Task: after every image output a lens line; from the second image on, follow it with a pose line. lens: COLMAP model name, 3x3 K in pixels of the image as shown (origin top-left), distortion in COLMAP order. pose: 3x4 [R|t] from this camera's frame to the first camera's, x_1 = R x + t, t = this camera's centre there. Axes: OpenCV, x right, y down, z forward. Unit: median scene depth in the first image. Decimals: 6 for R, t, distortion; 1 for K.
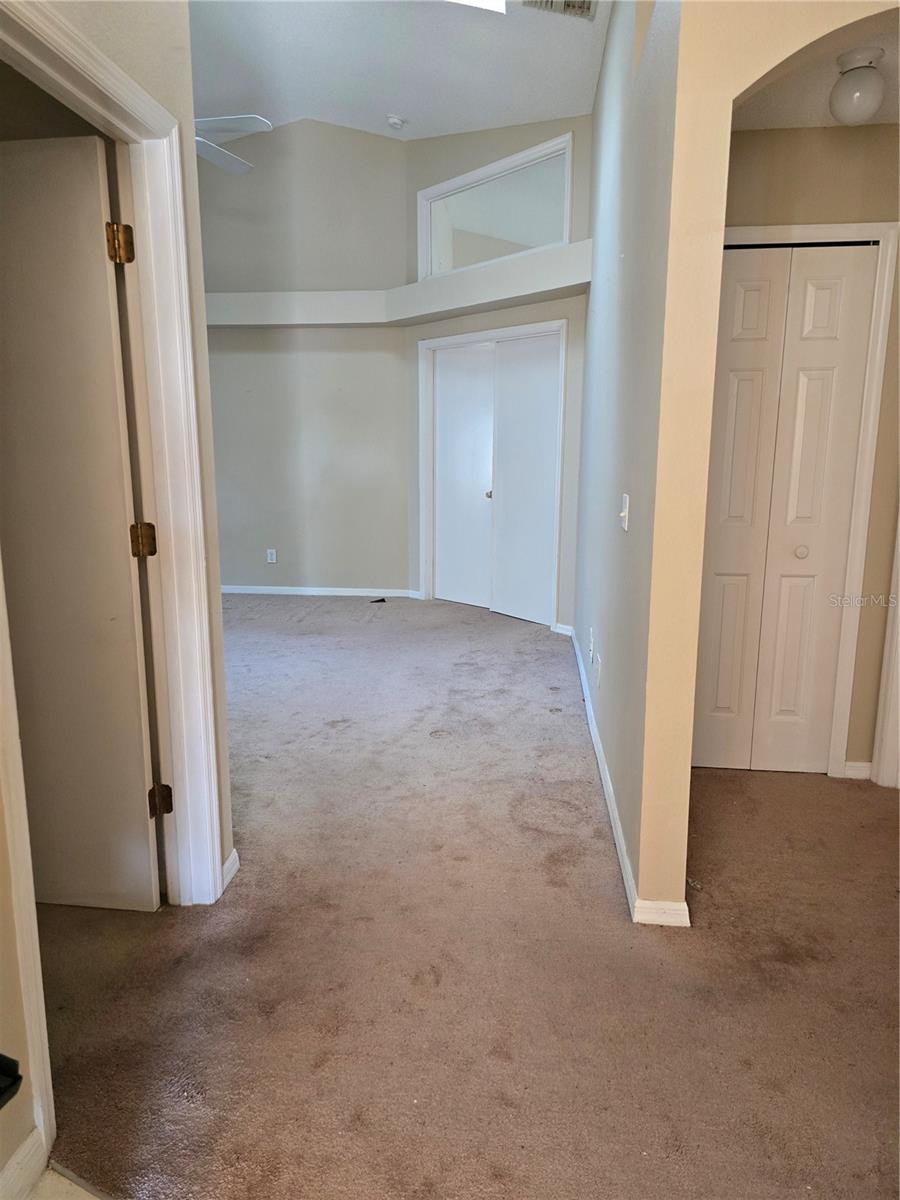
lens RADIAL K [[796.1, 0, 445.5], [0, 796.1, 592.5], [0, 0, 1]] dist [0.053314, -0.044044]
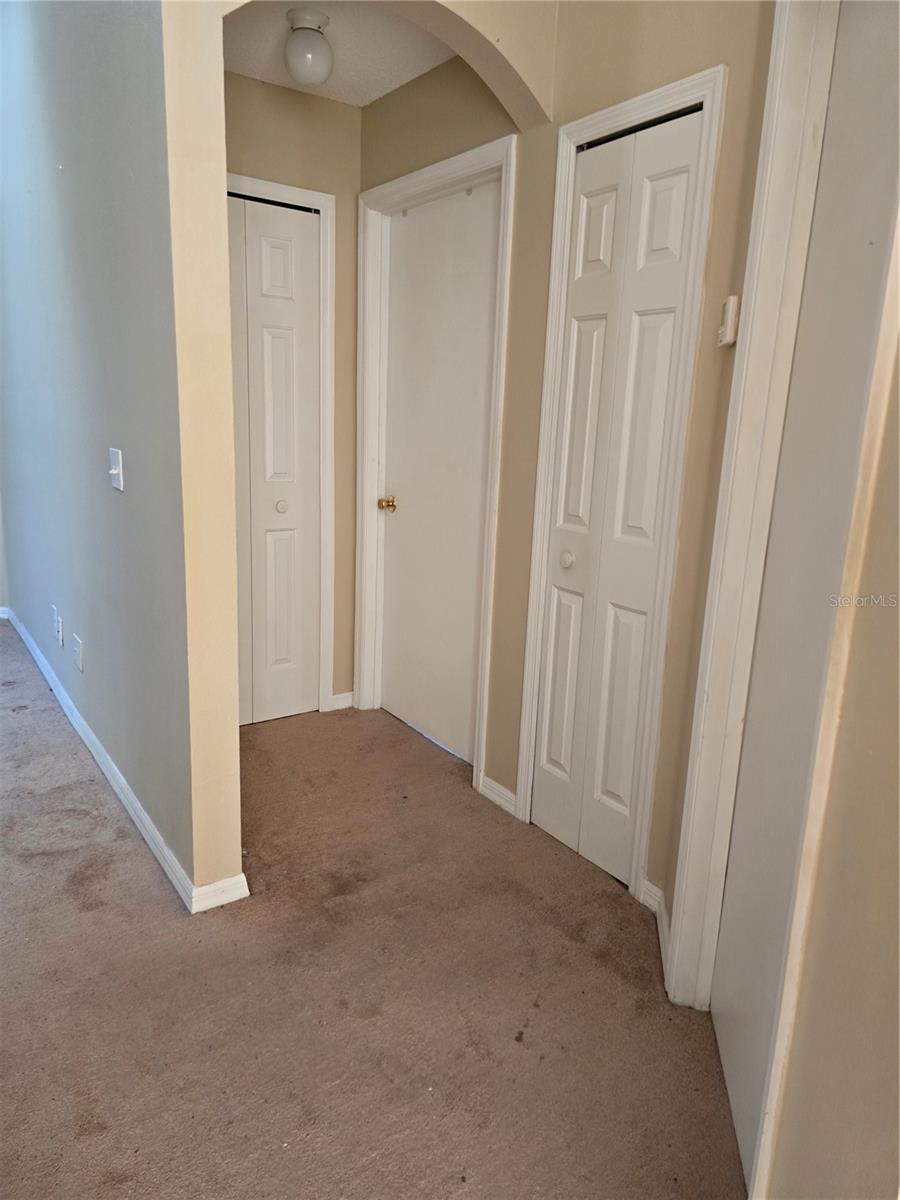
lens RADIAL K [[796.1, 0, 455.1], [0, 796.1, 587.8], [0, 0, 1]] dist [0.053314, -0.044044]
pose [[0.752706, -0.116526, 0.647963, -0.069858], [0.087054, 0.993186, 0.077482, -0.006310], [-0.652576, -0.001914, 0.757721, 0.073758]]
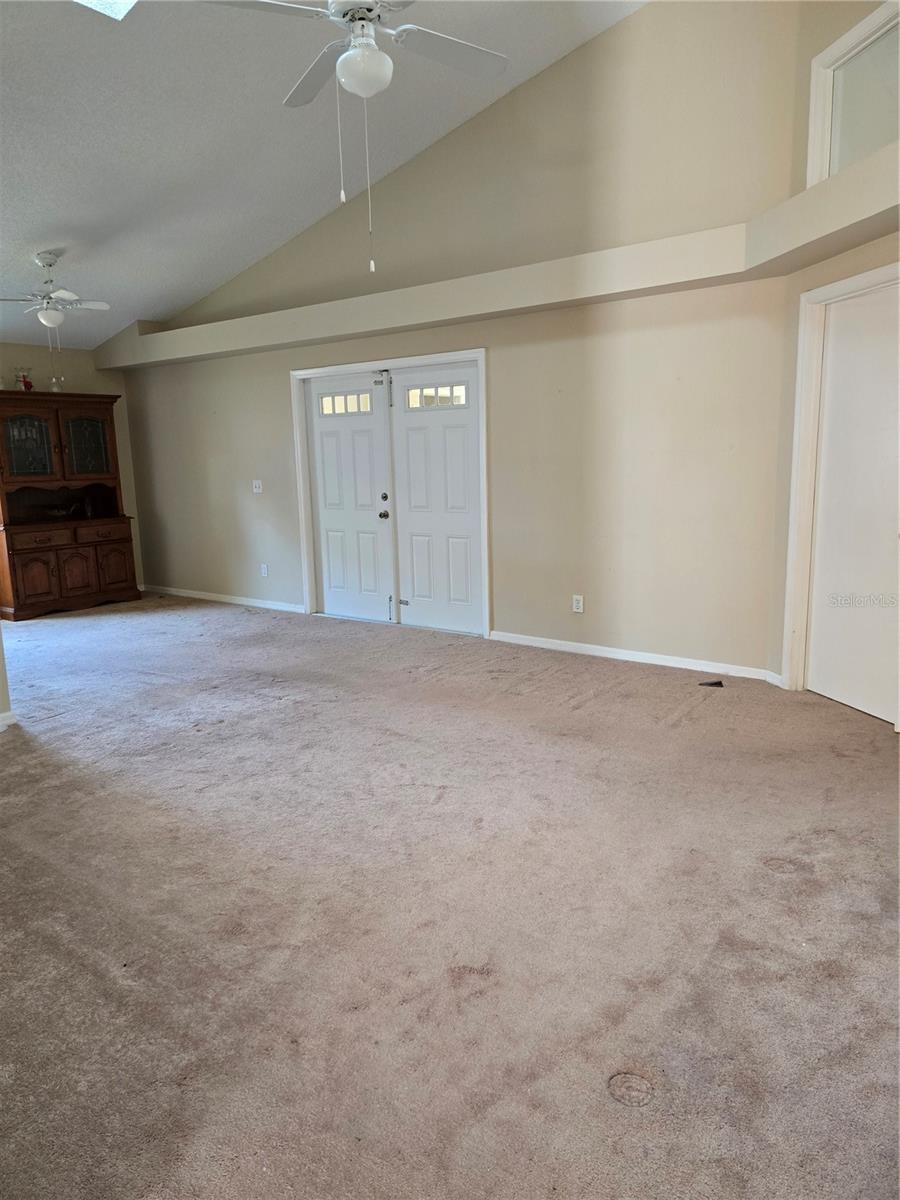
lens RADIAL K [[796.1, 0, 449.7], [0, 796.1, 581.7], [0, 0, 1]] dist [0.053314, -0.044044]
pose [[0.852331, 0.062454, -0.519260, 0.154135], [-0.068902, 0.997600, 0.006888, -0.136156], [0.518444, 0.029907, 0.854588, 0.615381]]
